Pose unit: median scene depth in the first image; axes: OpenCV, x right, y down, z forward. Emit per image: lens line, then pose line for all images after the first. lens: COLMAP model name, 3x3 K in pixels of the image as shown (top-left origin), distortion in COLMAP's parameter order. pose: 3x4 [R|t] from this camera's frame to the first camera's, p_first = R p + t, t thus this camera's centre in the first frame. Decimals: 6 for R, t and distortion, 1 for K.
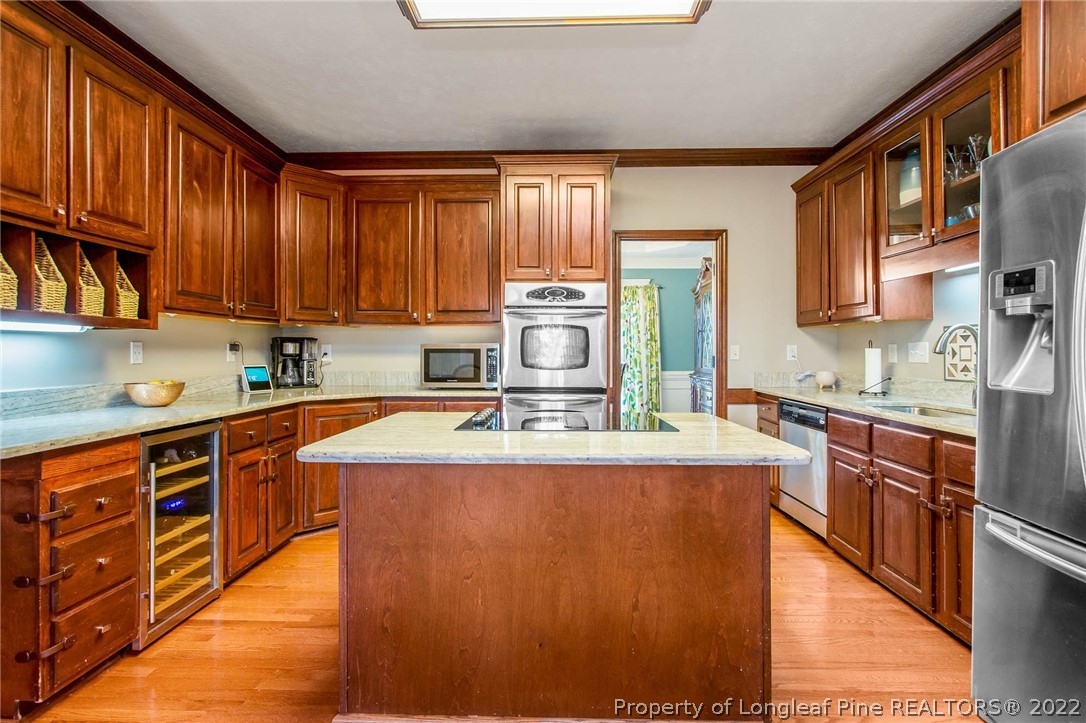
lens RADIAL K [[527.9, 0, 543.0], [0, 527.9, 361.5], [0, 0, 1]] dist [-0.009920, 0.000630]
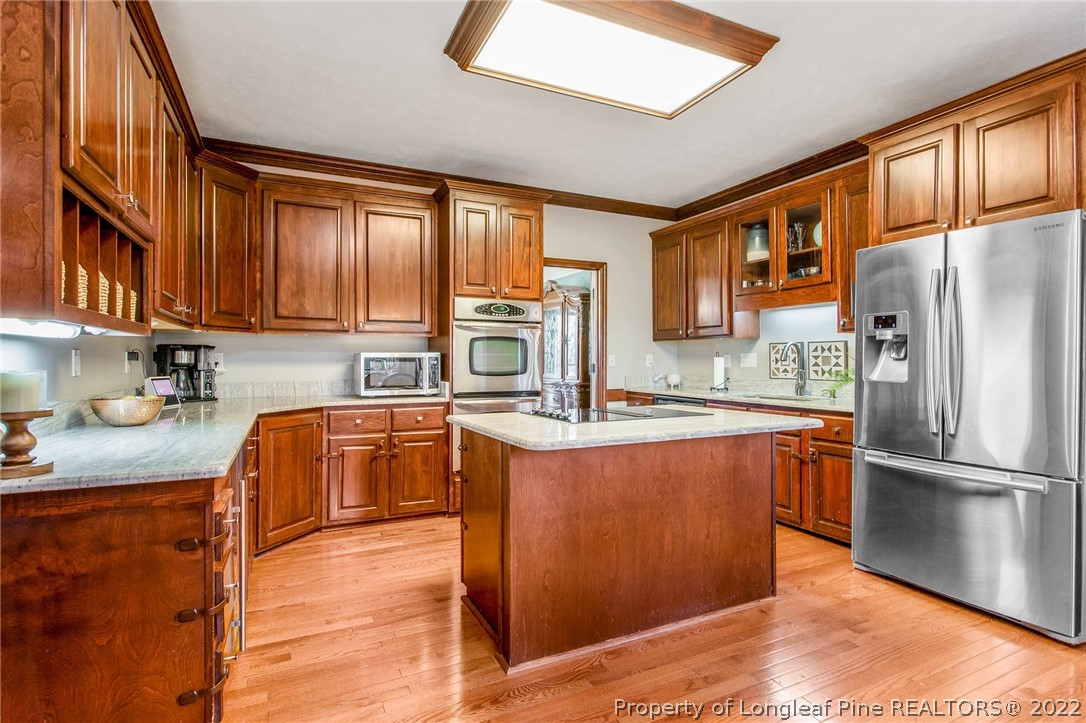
lens RADIAL K [[518.1, 0, 523.1], [0, 518.1, 373.1], [0, 0, 1]] dist [-0.010955, -0.000091]
pose [[0.899040, -0.012815, 0.437679, -0.427102], [0.009992, 0.999912, 0.008753, -0.000389], [-0.437753, -0.003496, 0.899089, -0.027270]]
